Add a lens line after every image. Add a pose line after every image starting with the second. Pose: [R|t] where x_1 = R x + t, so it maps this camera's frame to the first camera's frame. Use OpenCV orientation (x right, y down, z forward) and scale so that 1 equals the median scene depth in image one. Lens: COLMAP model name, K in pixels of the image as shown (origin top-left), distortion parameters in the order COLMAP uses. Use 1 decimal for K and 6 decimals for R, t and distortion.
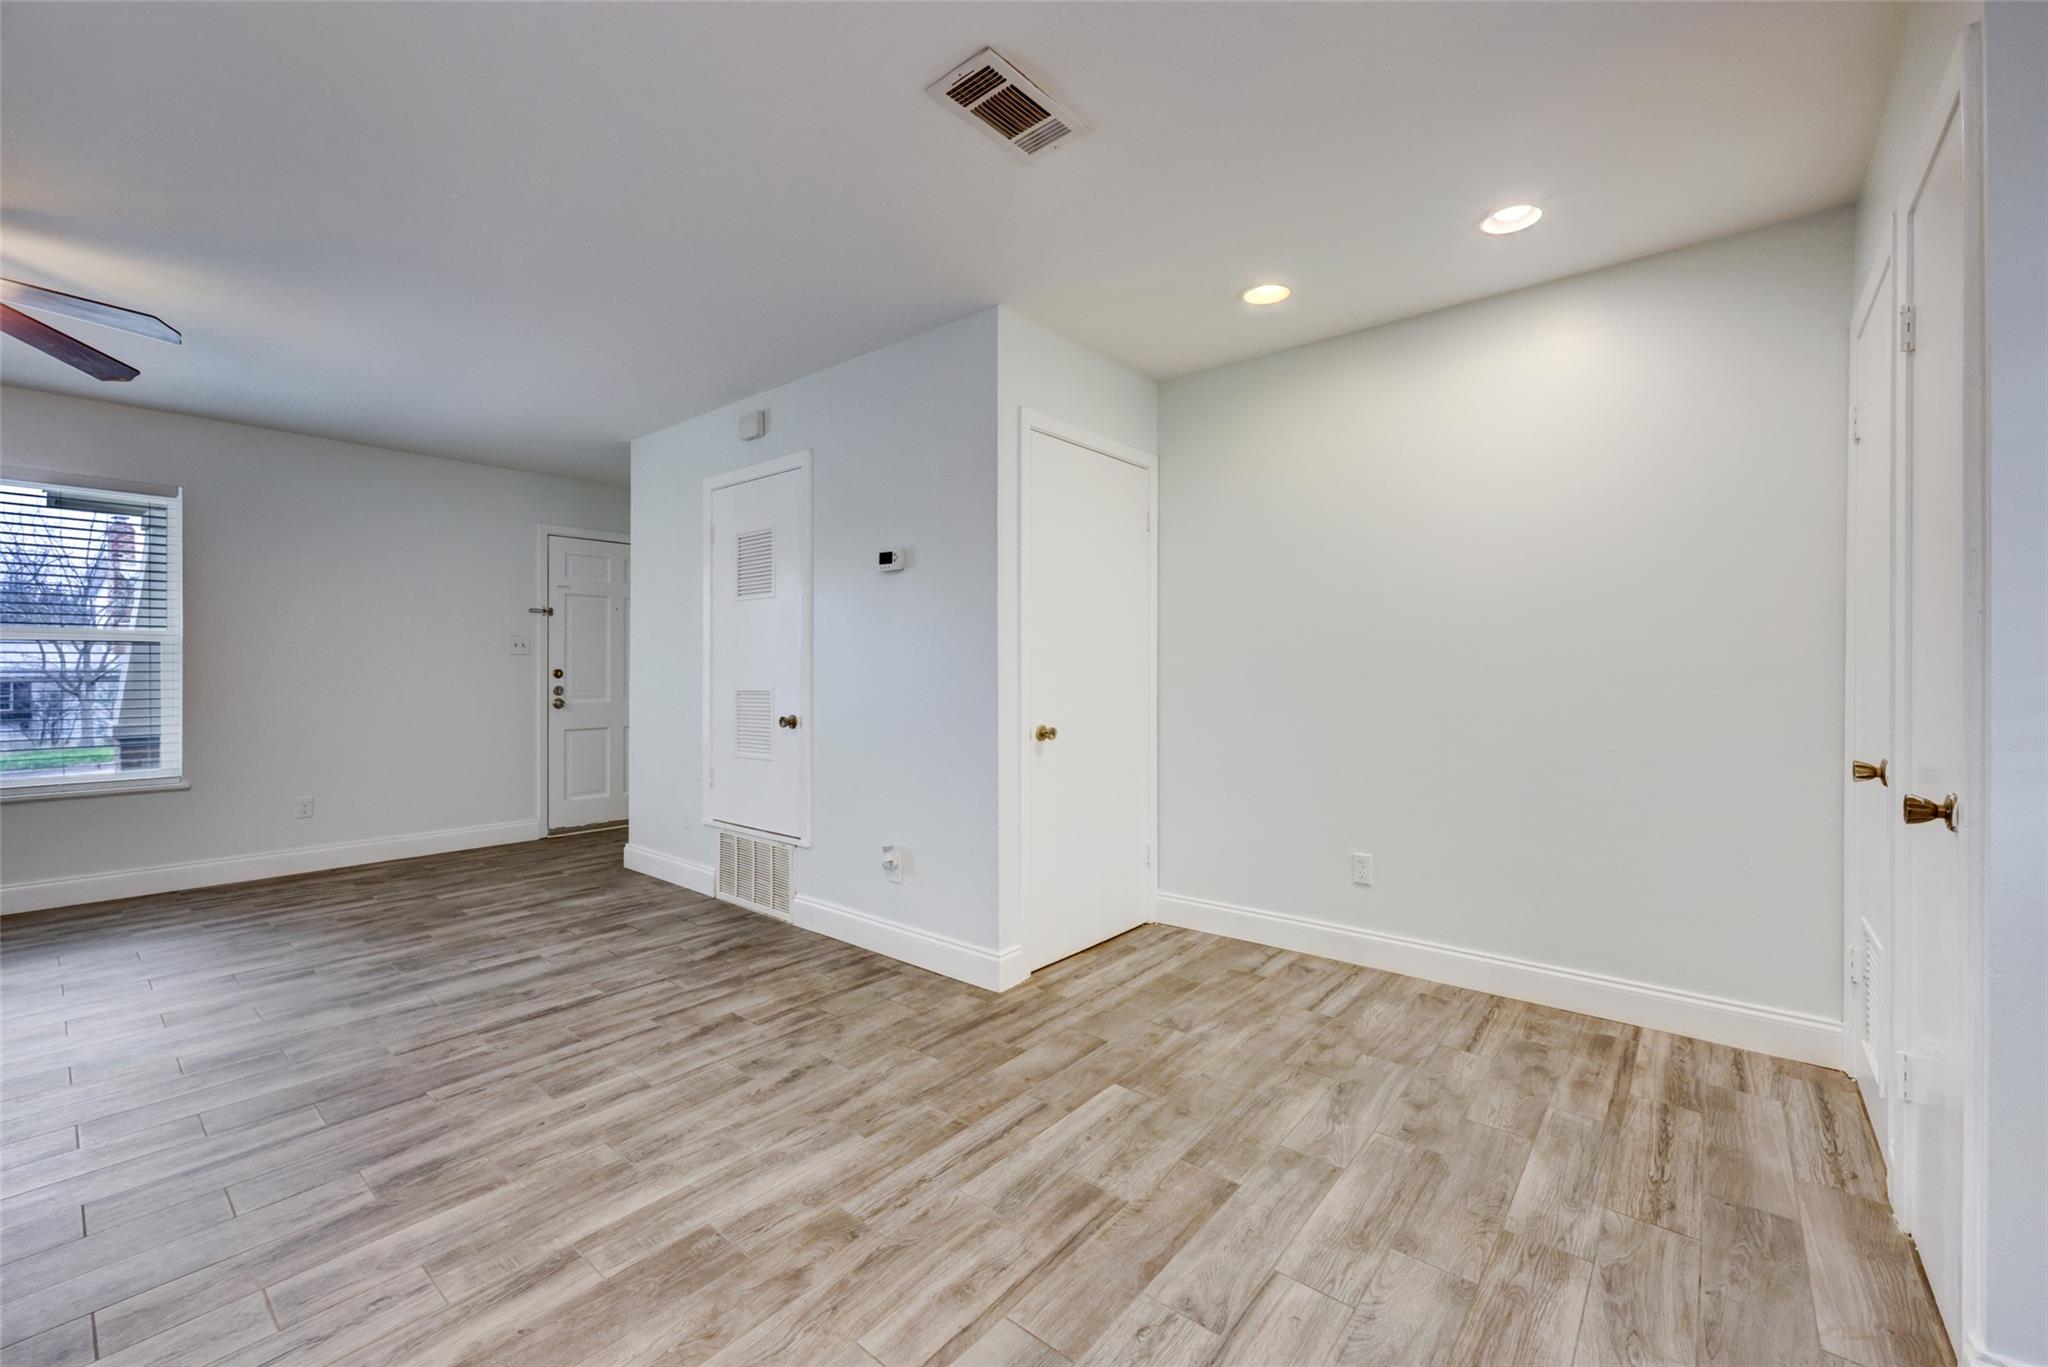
lens RADIAL K [[830.8, 0, 1028.9], [0, 830.8, 673.0], [0, 0, 1]] dist [-0.002744, -0.000120]
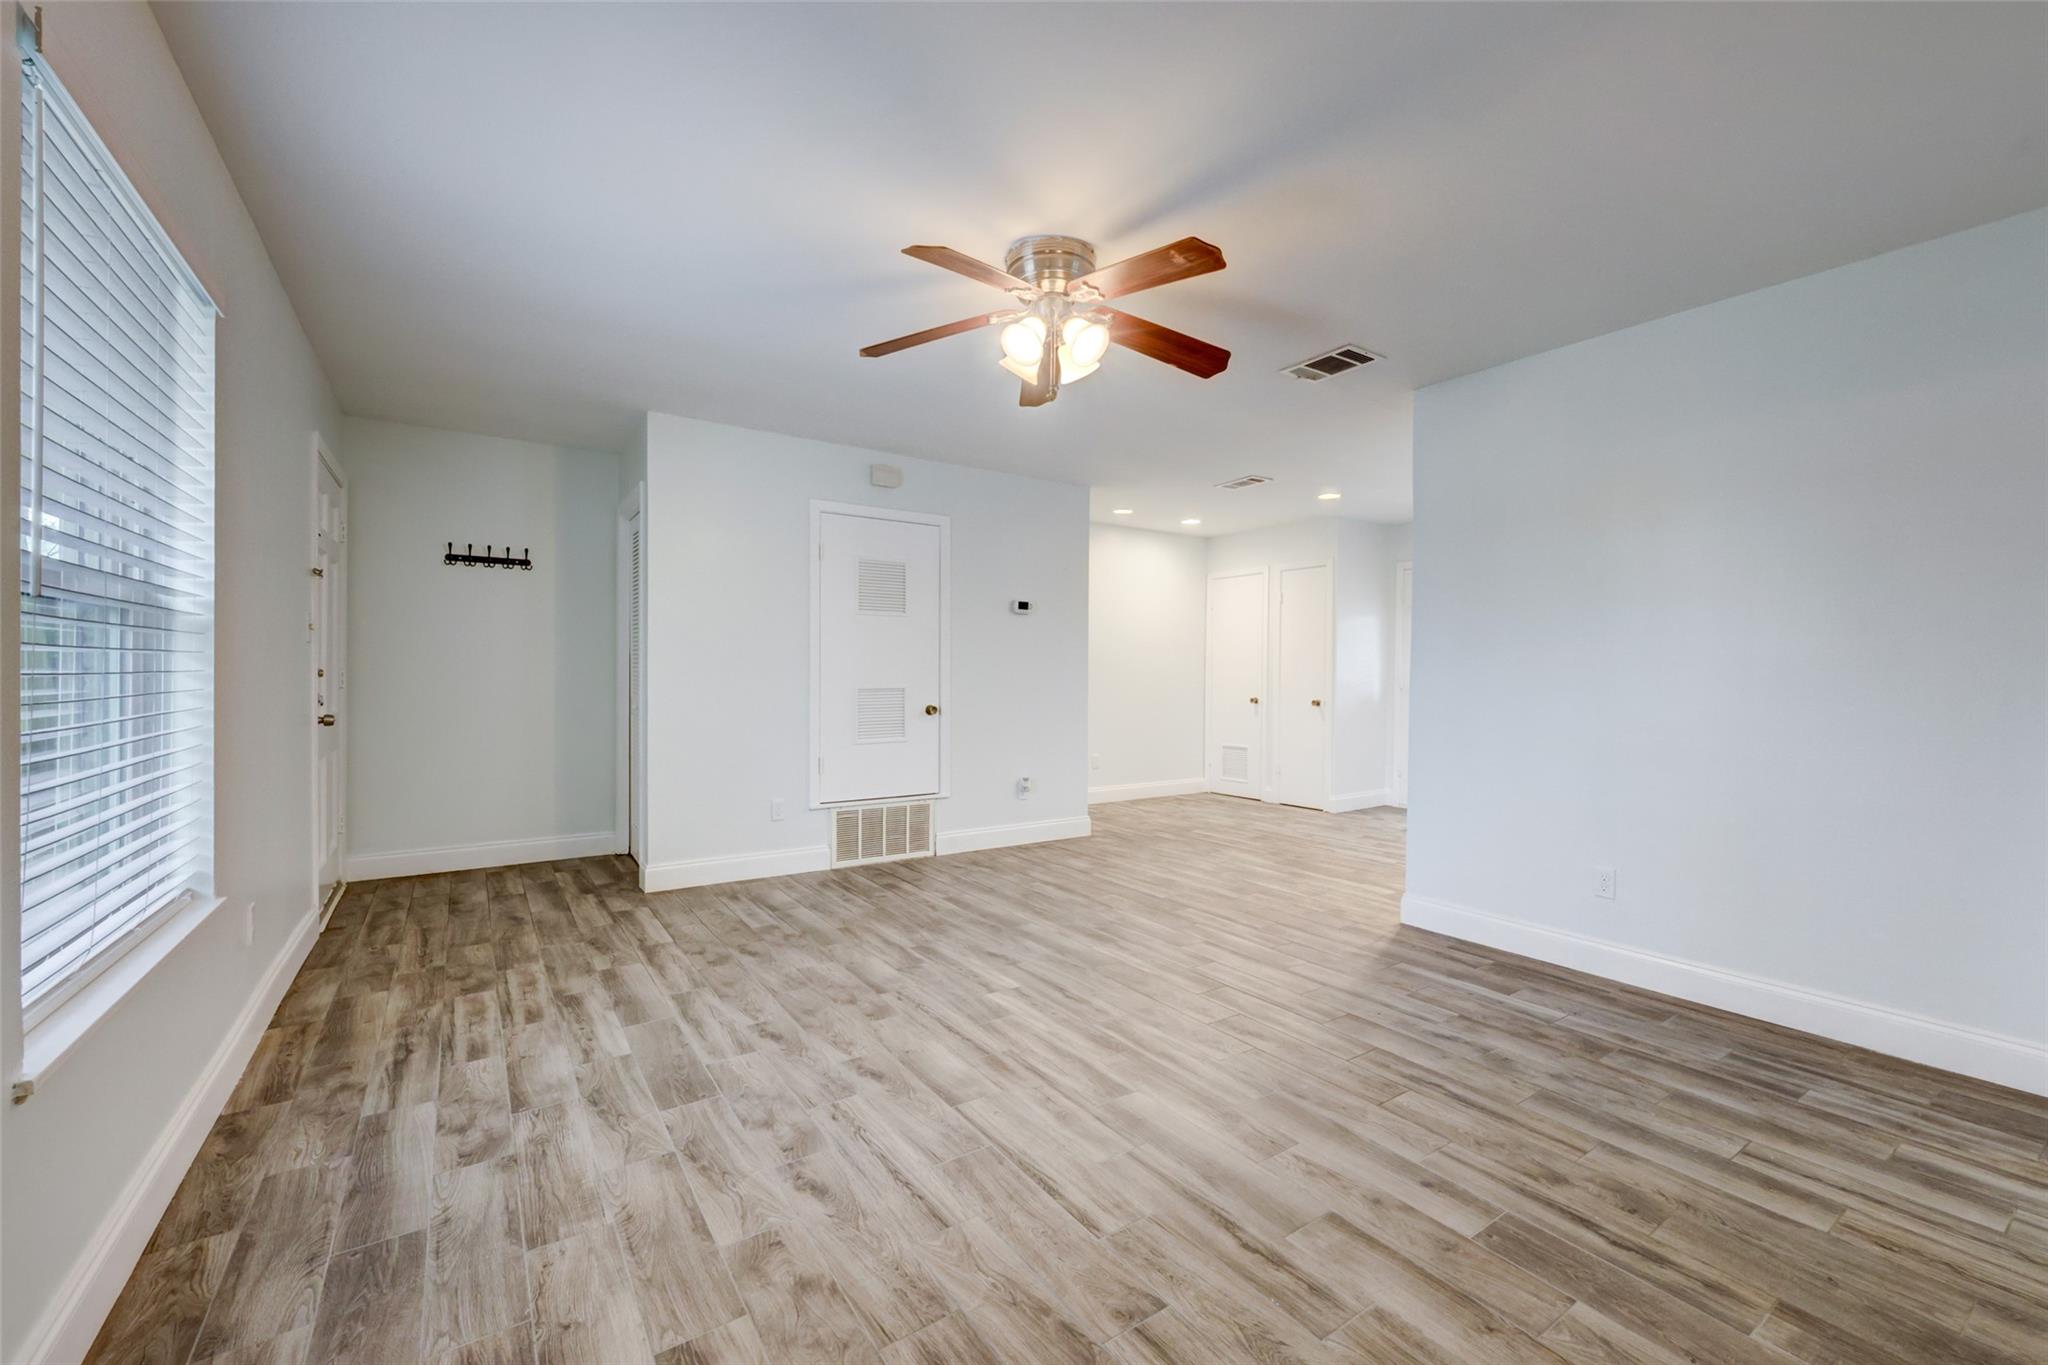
lens RADIAL K [[830.8, 0, 1044.5], [0, 830.8, 694.1], [0, 0, 1]] dist [-0.002744, -0.000120]
pose [[0.265210, -0.021986, 0.963940, -2.243989], [-0.003542, 0.999711, 0.023777, -0.001928], [-0.964184, -0.009720, 0.265055, 0.655257]]
